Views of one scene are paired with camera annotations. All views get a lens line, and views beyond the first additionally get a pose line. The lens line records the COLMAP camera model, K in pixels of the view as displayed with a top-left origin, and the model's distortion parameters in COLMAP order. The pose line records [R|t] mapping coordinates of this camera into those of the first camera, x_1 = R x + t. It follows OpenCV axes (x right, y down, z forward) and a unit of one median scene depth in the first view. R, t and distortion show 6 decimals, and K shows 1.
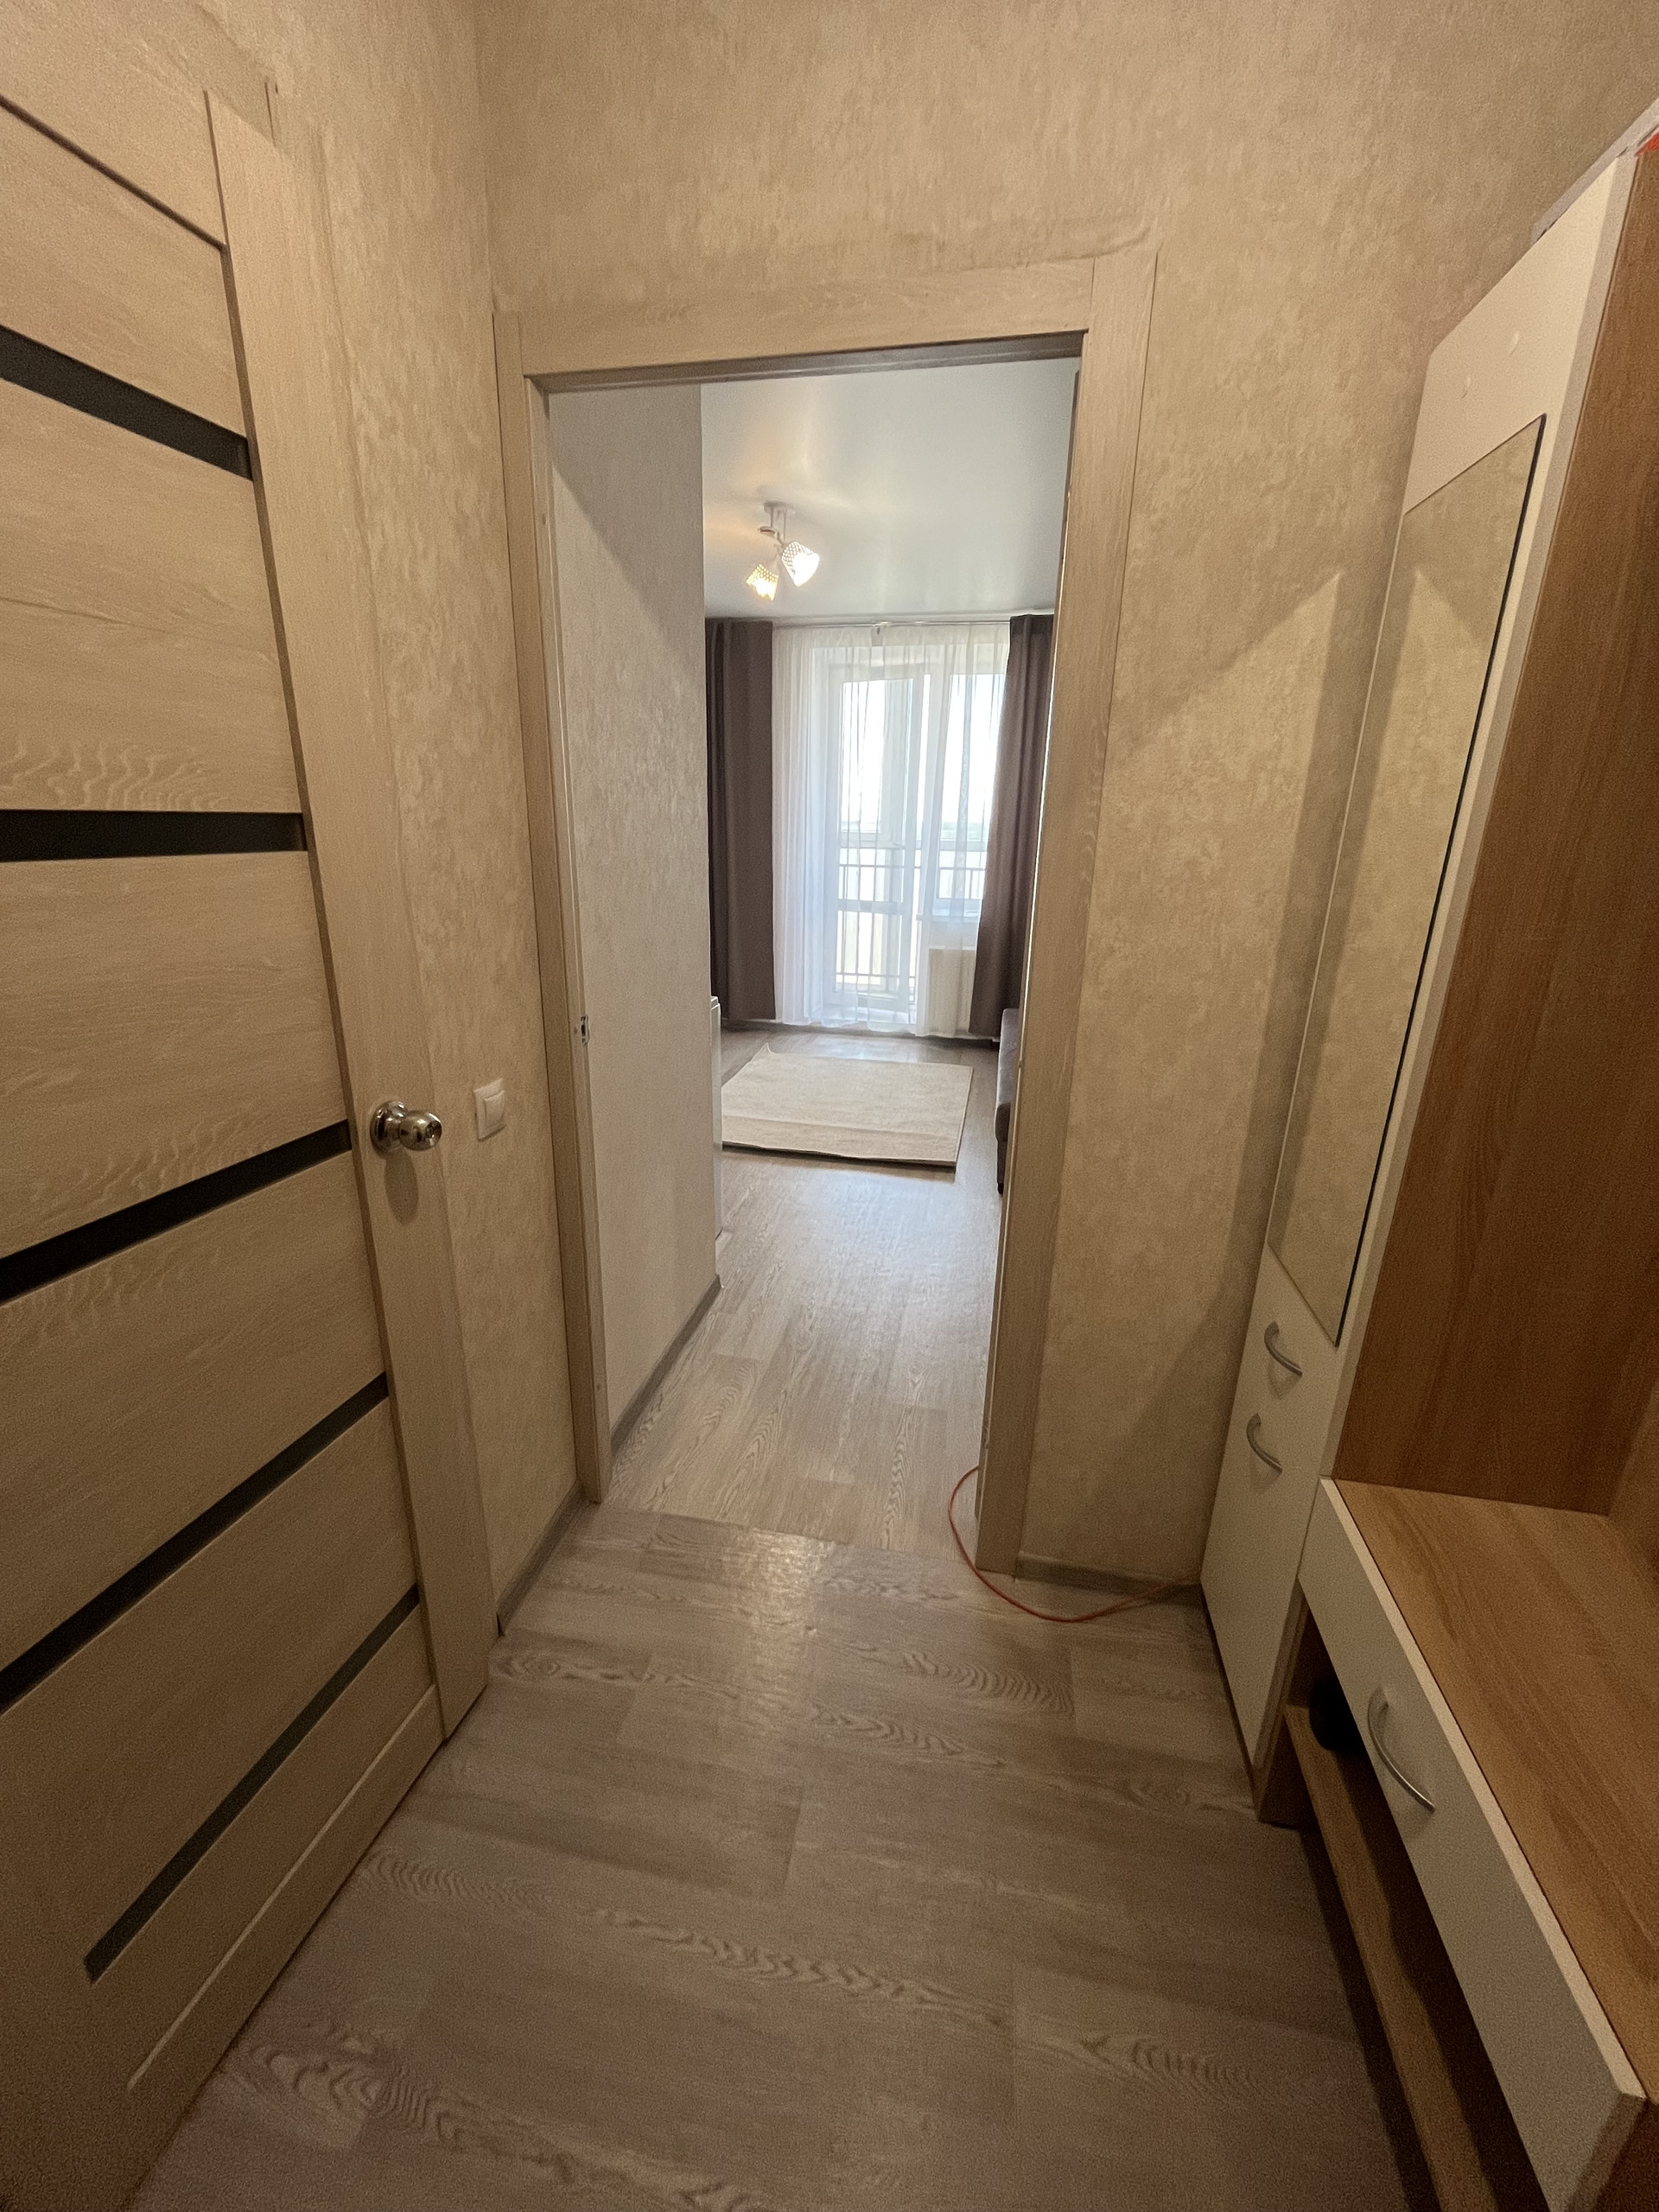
lens RADIAL K [[895.3, 0, 824.3], [0, 895.3, 1104.1], [0, 0, 1]] dist [-0.005587, 0.000042]
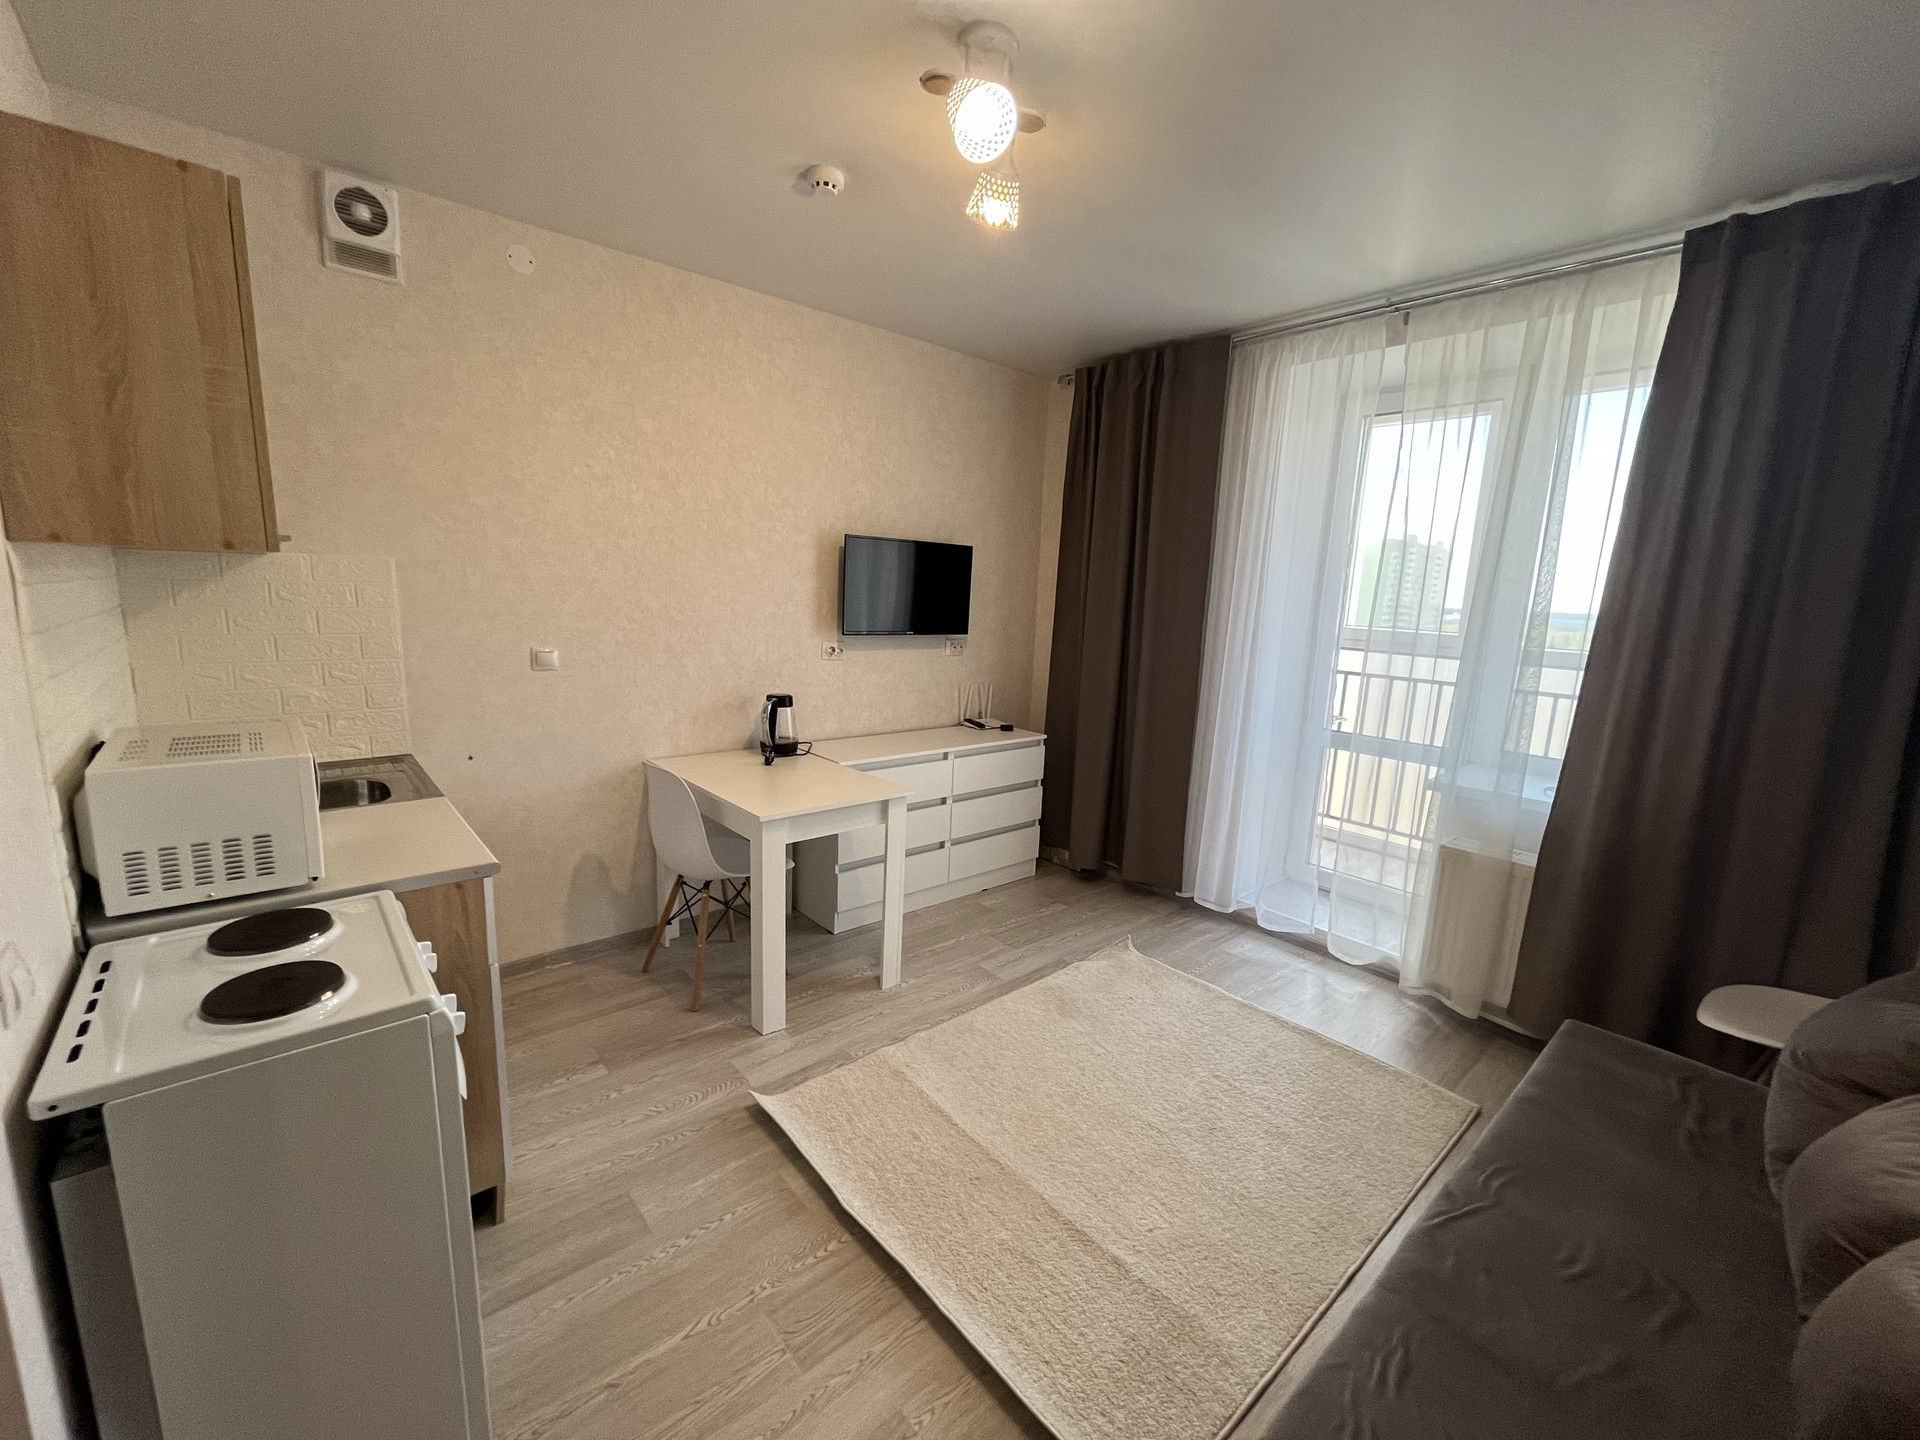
lens RADIAL K [[777.1, 0, 952.8], [0, 777.1, 728.4], [0, 0, 1]] dist [-0.005587, 0.000042]
pose [[0.792793, 0.123351, -0.596878, 0.155782], [-0.209432, 0.974809, -0.076721, -0.143862], [0.572378, 0.185829, 0.798656, 0.427081]]
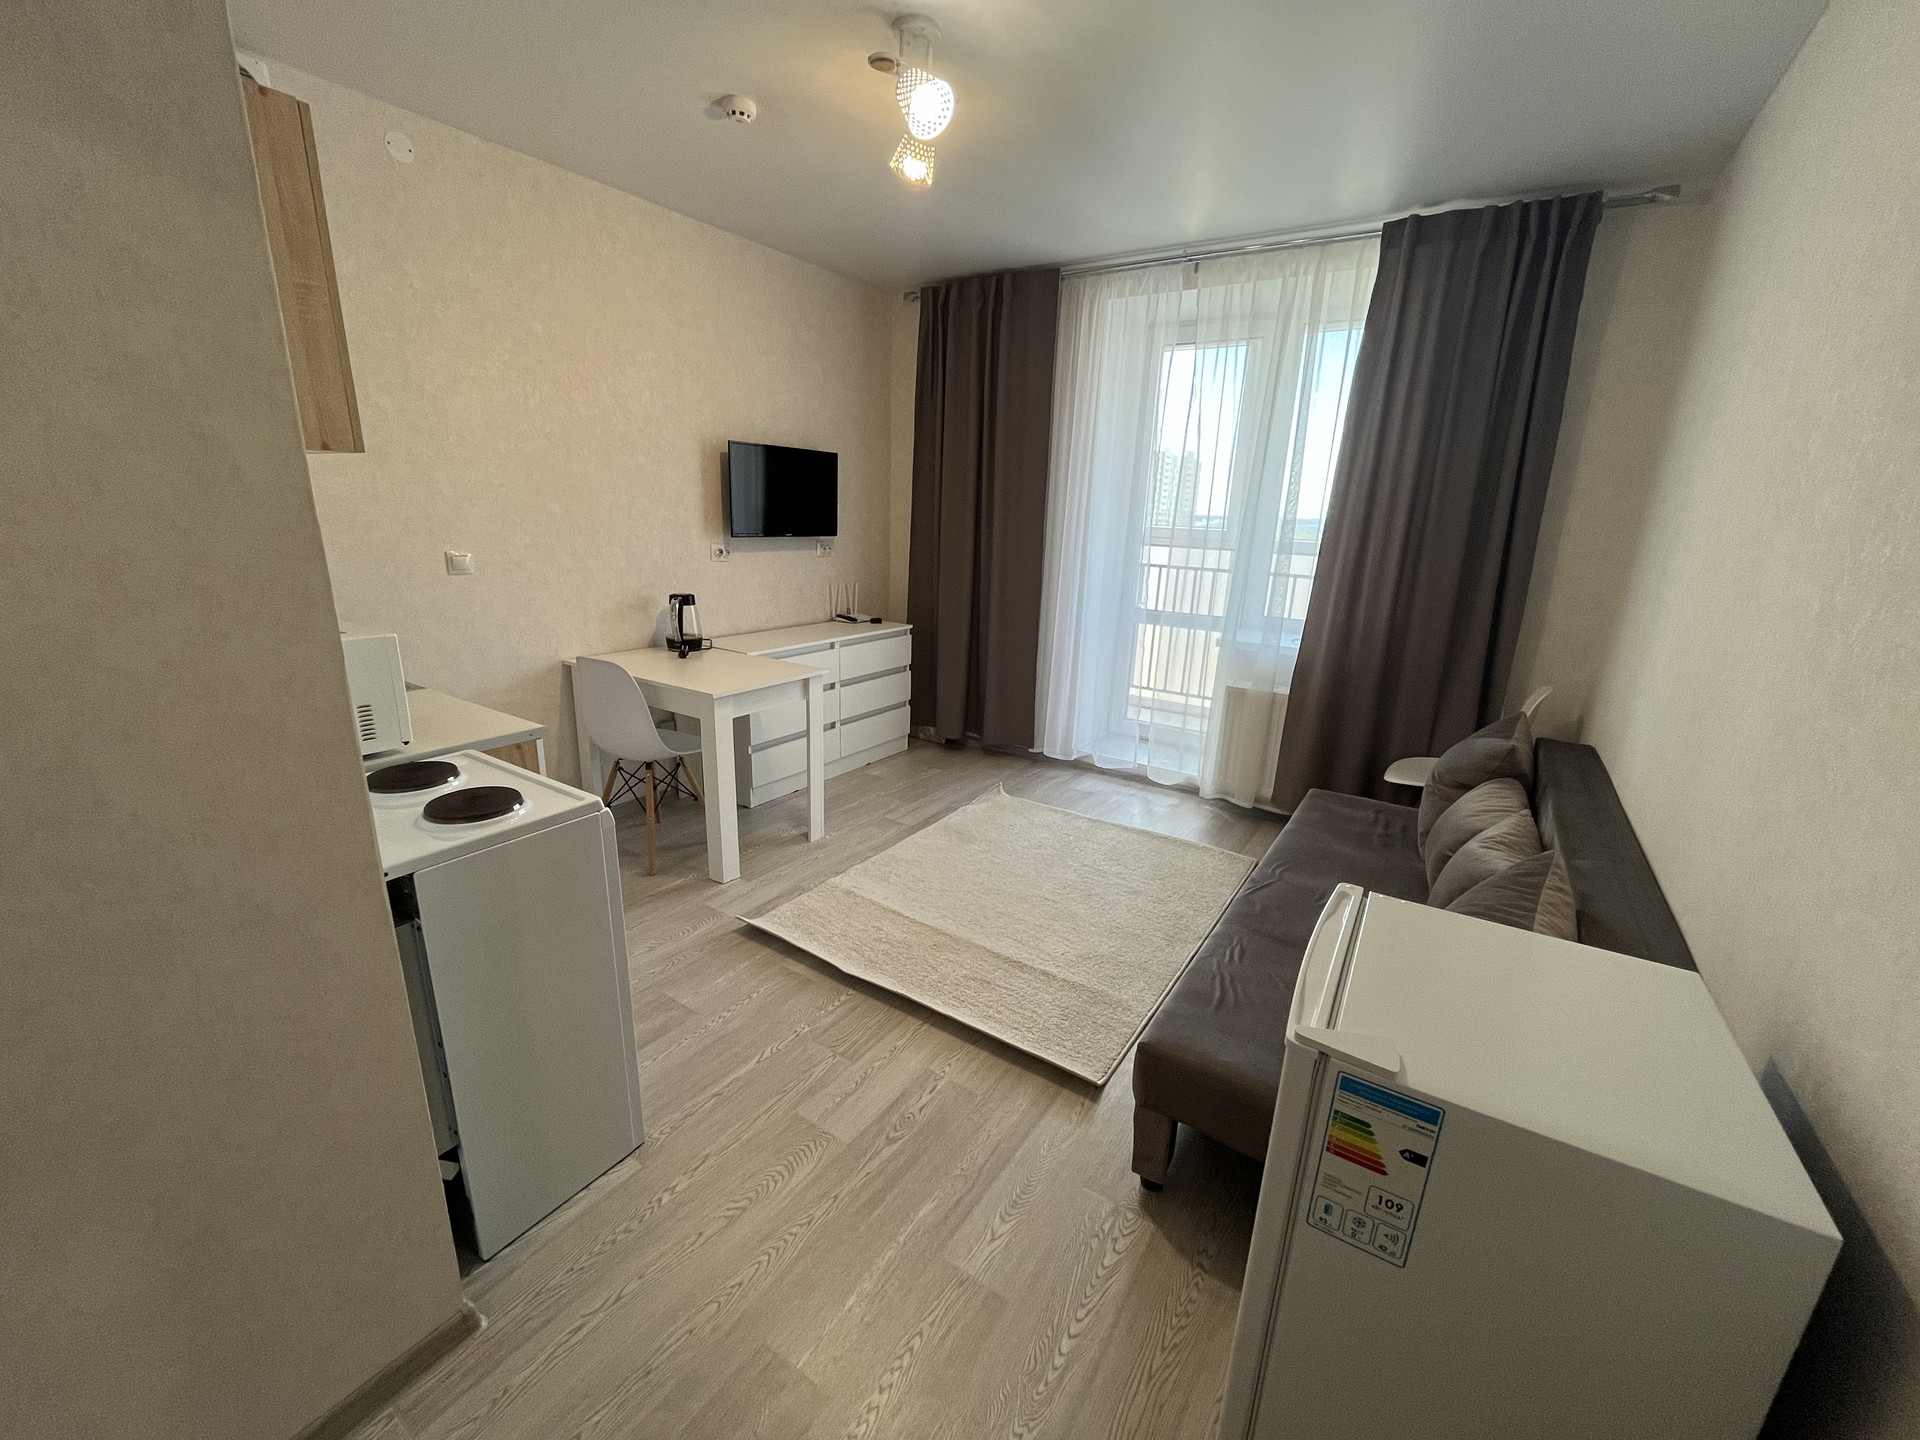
lens RADIAL K [[777.1, 0, 954.2], [0, 777.1, 731.1], [0, 0, 1]] dist [-0.005587, 0.000042]
pose [[0.926093, 0.117409, -0.358562, 0.143599], [-0.129978, 0.991455, -0.011062, -0.099313], [0.354200, 0.056850, 0.933440, 0.315329]]
